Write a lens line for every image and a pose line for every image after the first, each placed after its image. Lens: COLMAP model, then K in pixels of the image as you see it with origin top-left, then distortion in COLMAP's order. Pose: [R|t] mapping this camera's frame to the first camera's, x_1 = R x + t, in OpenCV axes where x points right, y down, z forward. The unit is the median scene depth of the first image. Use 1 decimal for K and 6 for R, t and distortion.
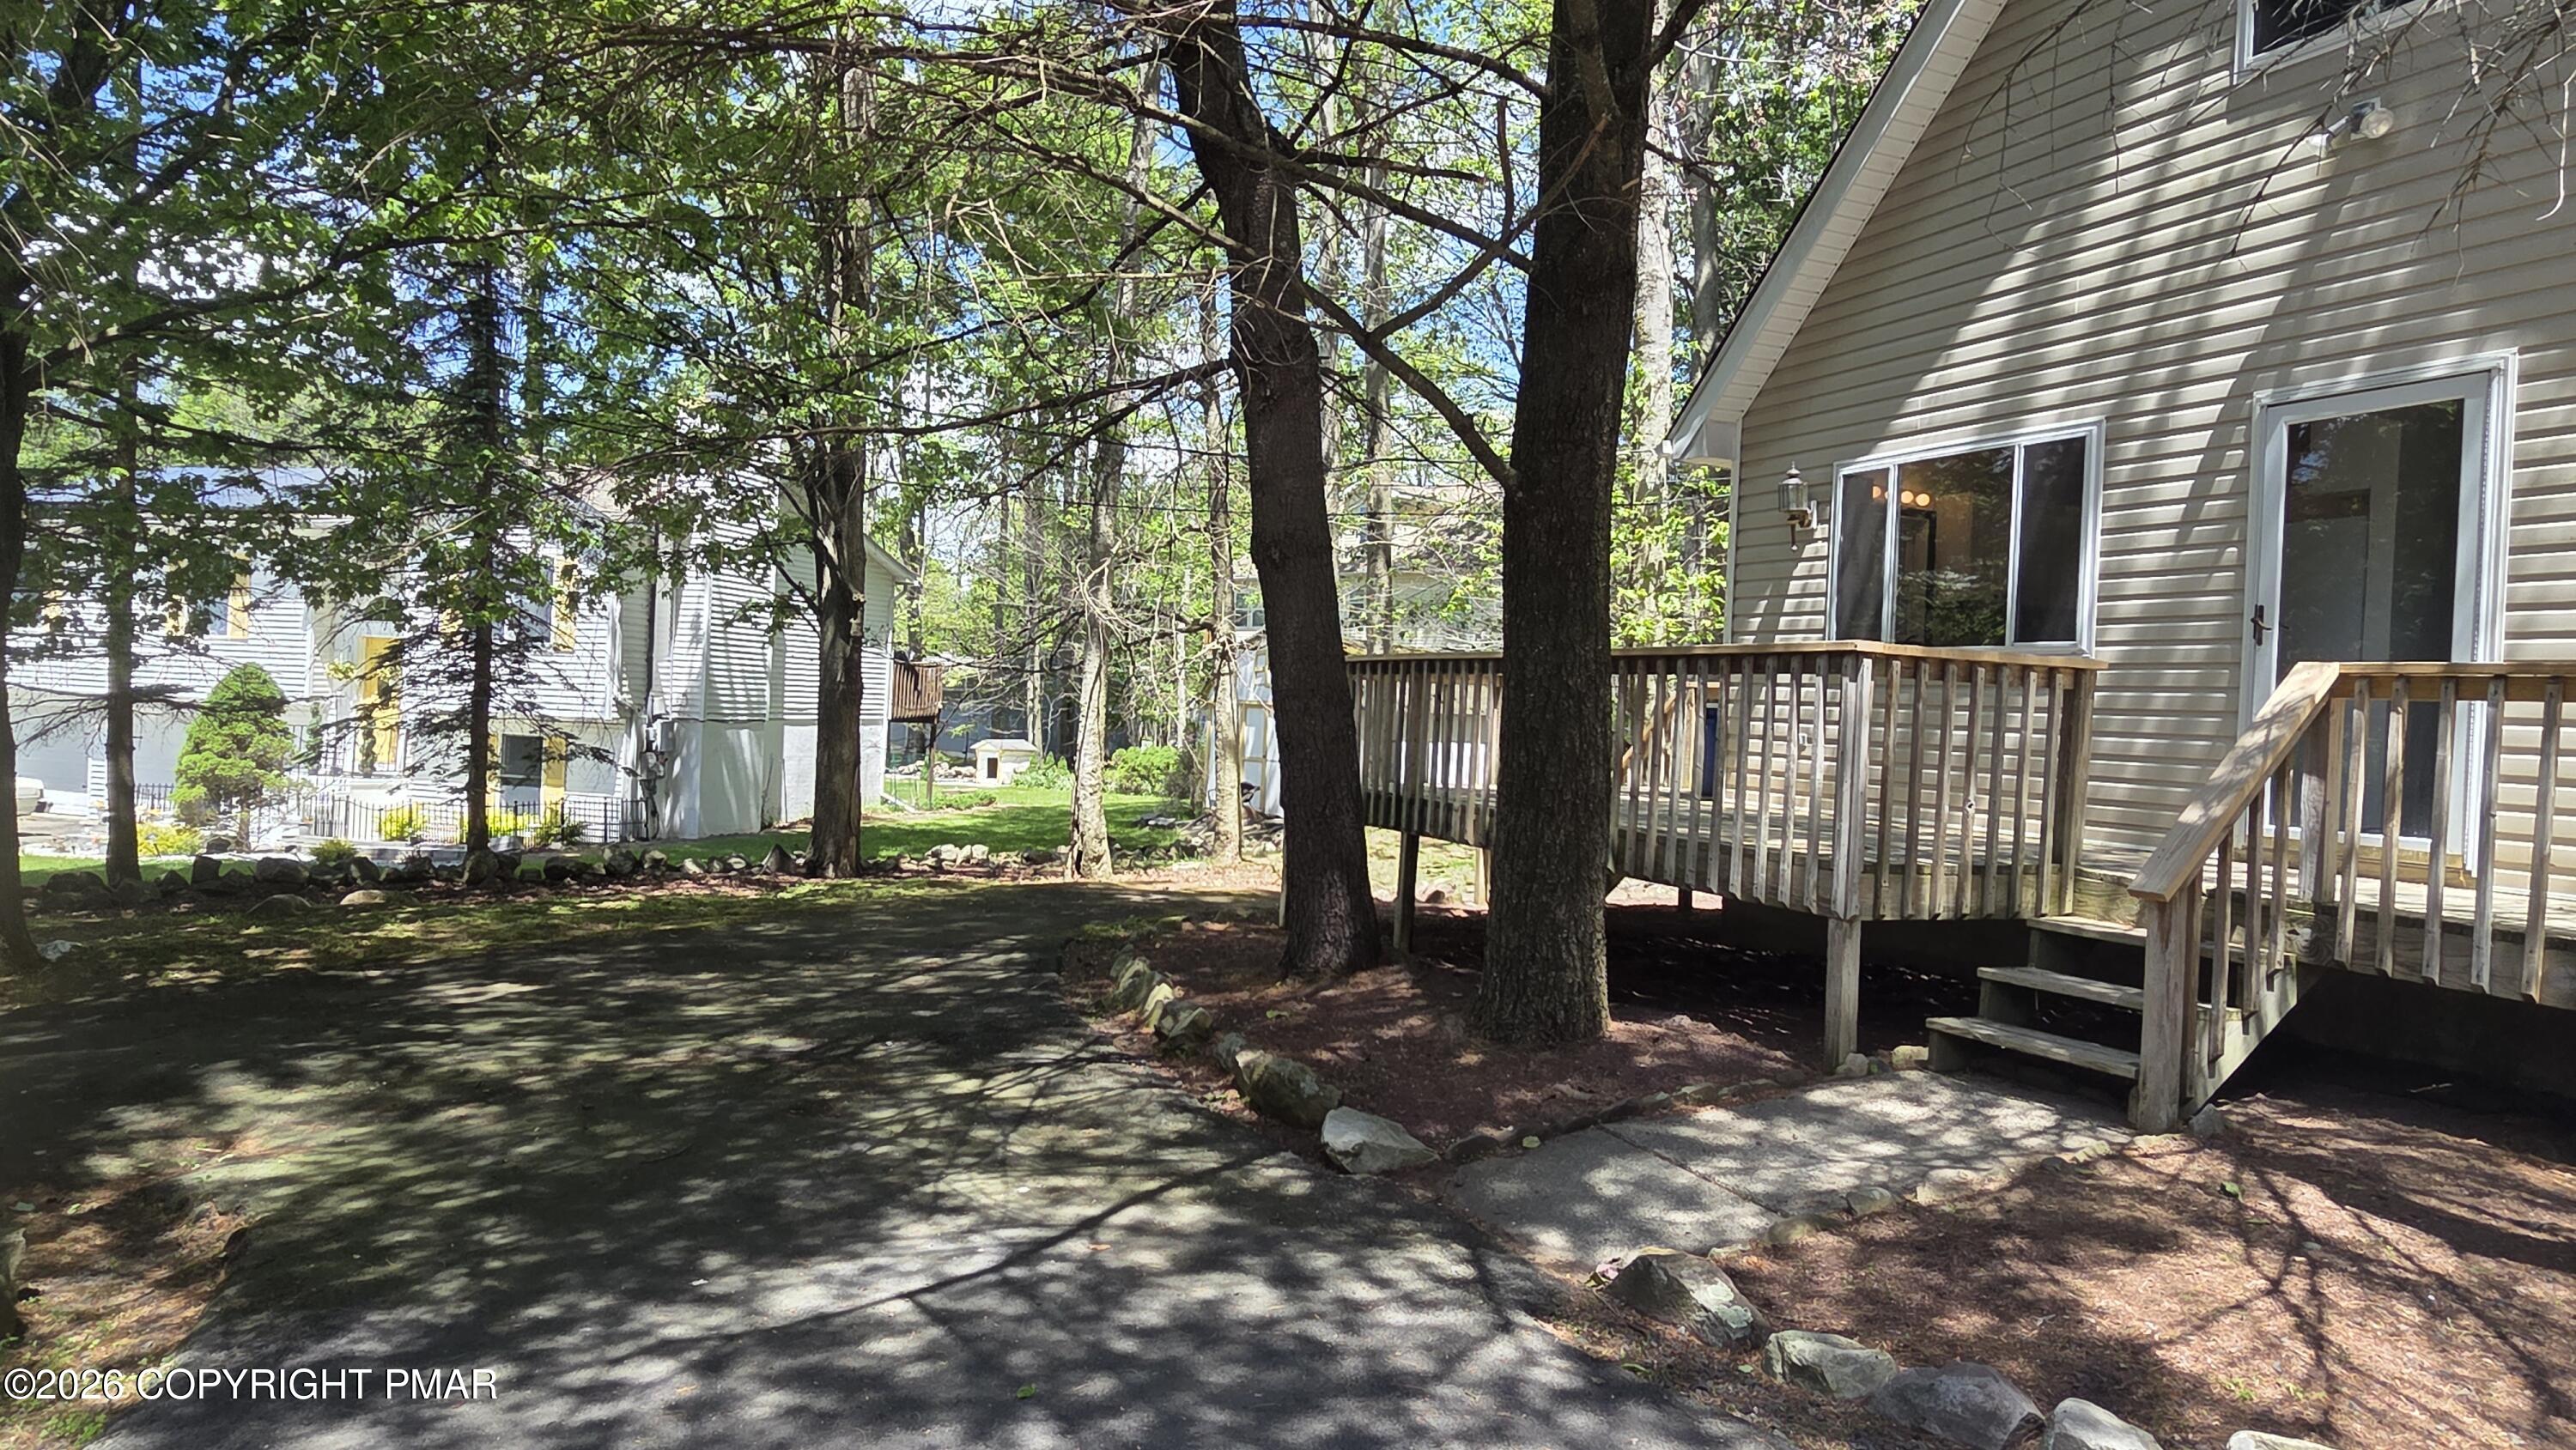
lens RADIAL K [[1525.0, 0, 1288.0], [0, 1525.0, 725.0], [0, 0, 1]] dist [-0.002422, -0.000114]
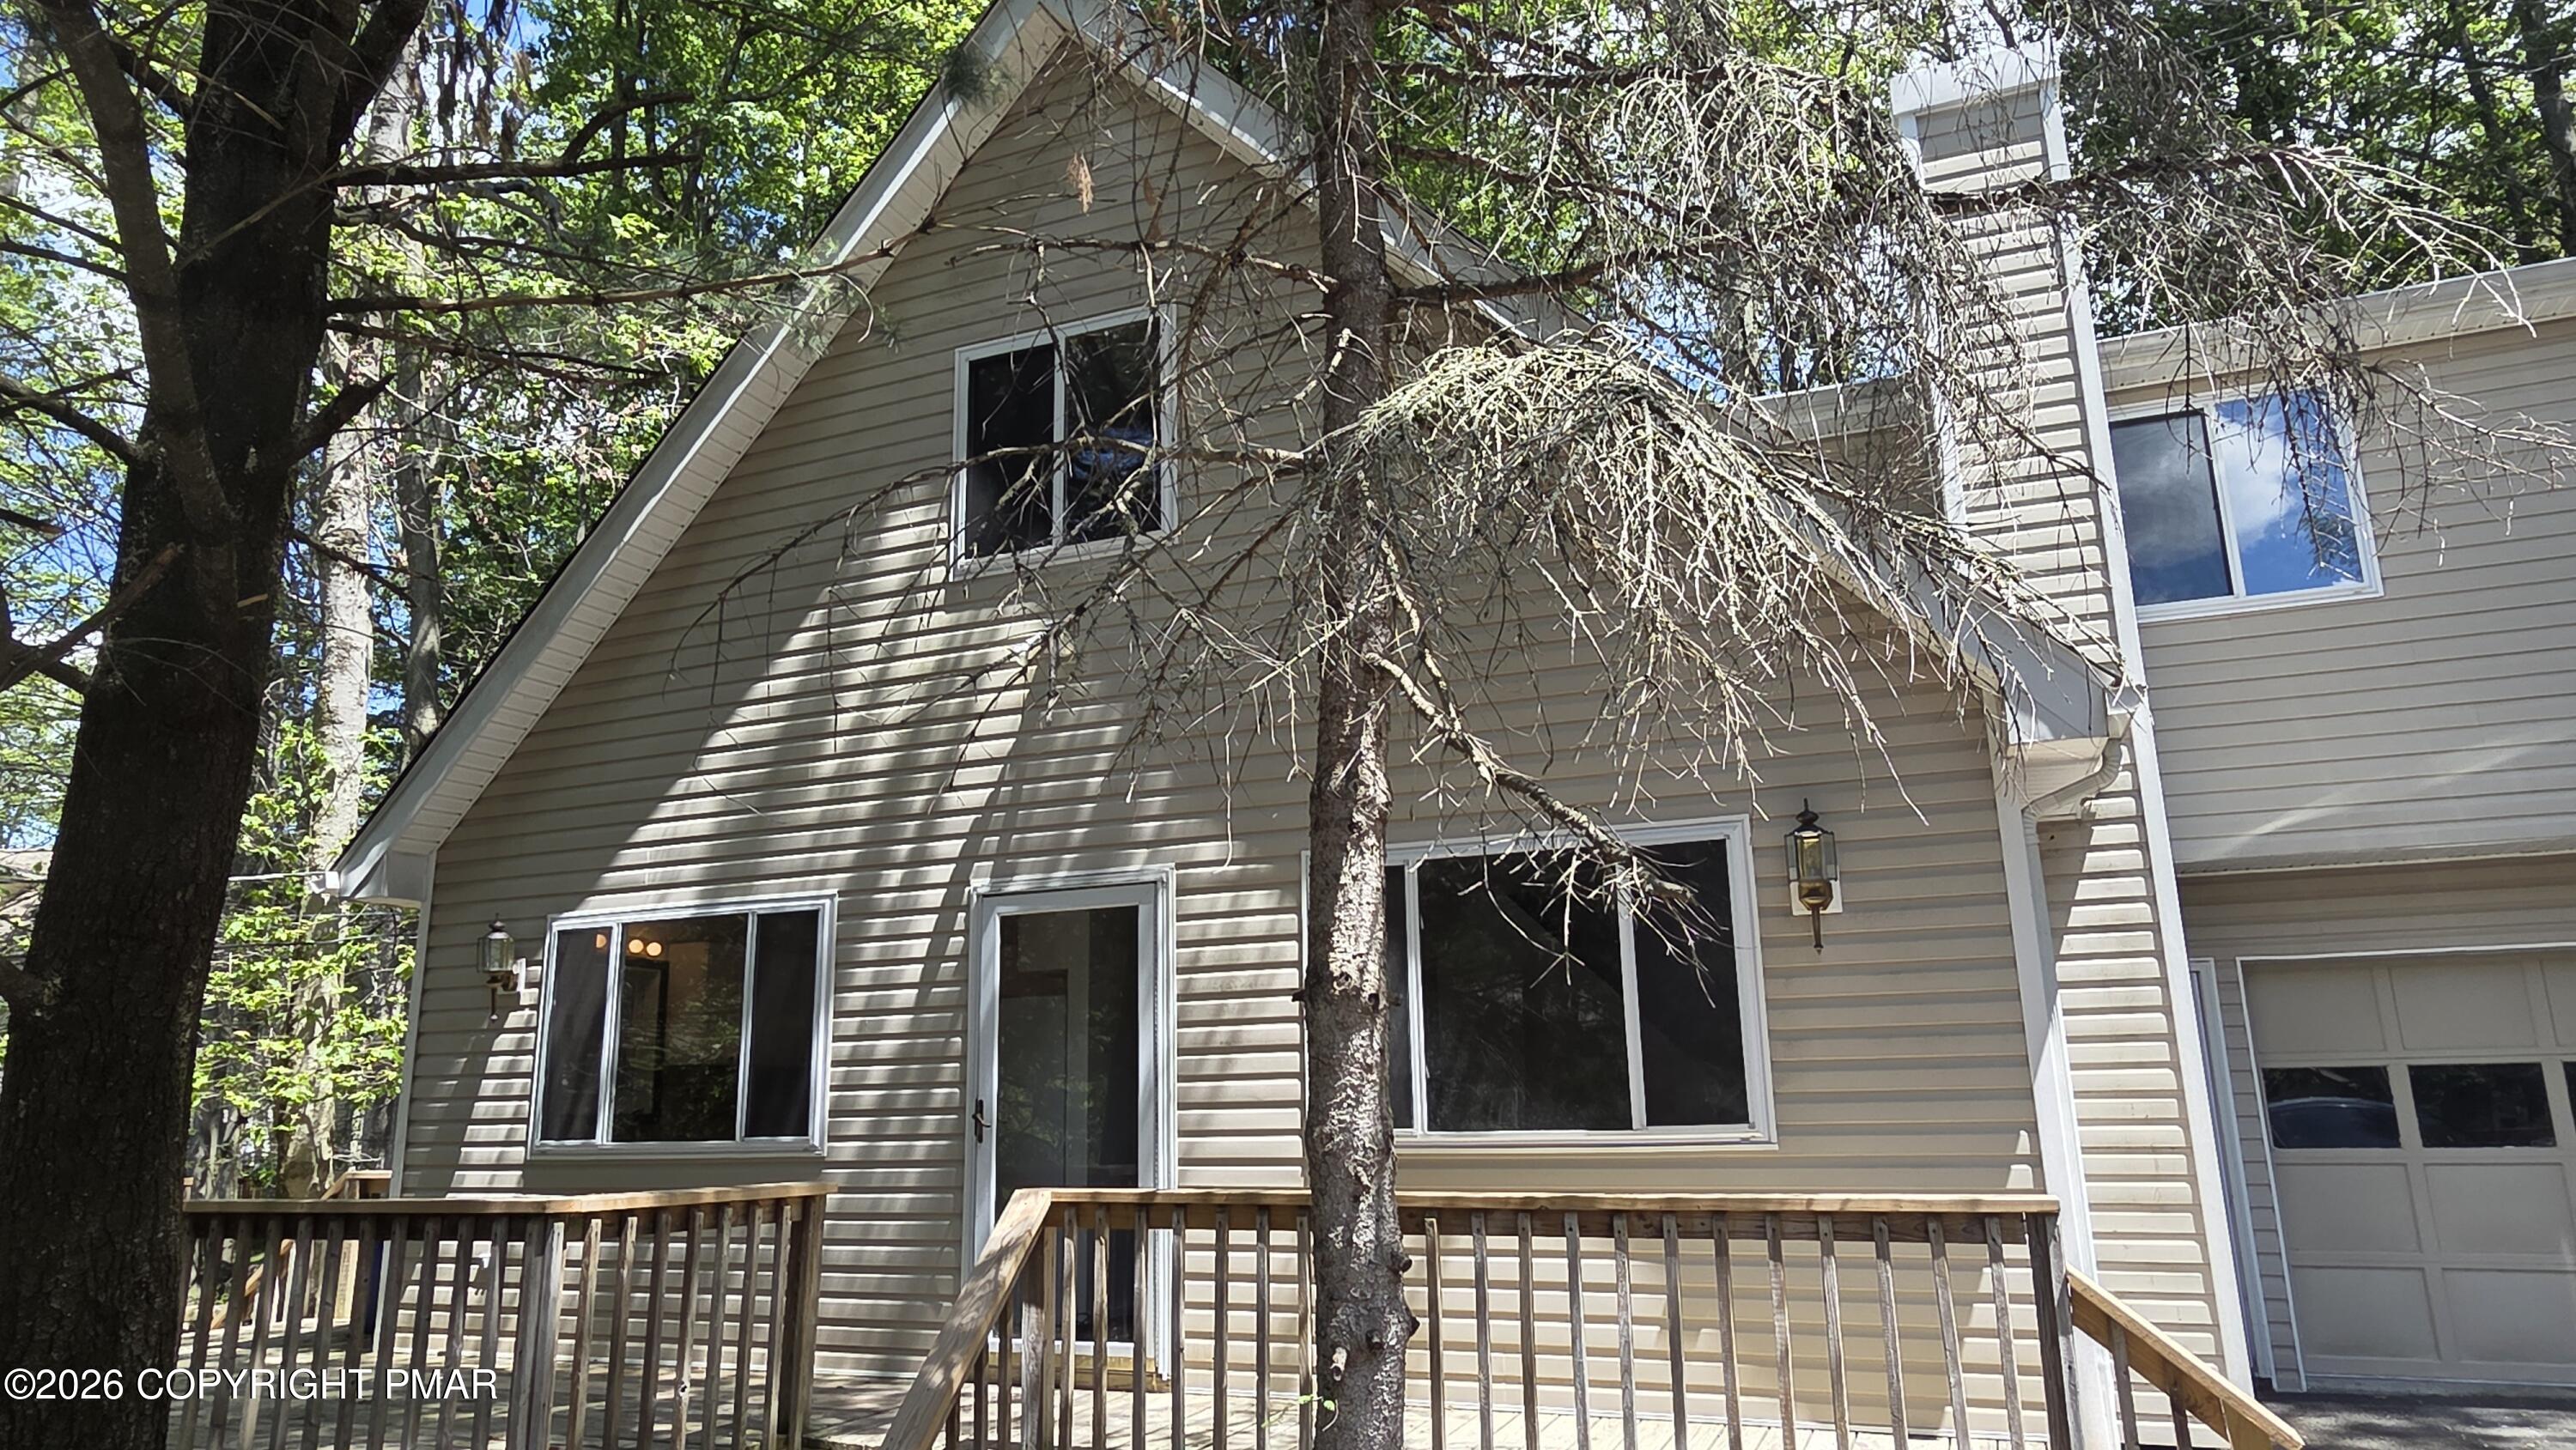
lens RADIAL K [[1614.6, 0, 1288.0], [0, 1614.6, 725.0], [0, 0, 1]] dist [0.000571, 0.000335]
pose [[0.731328, 0.097693, 0.674992, 0.054697], [0.059222, 0.976854, -0.205547, -0.086752], [-0.679449, 0.190297, 0.708615, 0.079610]]
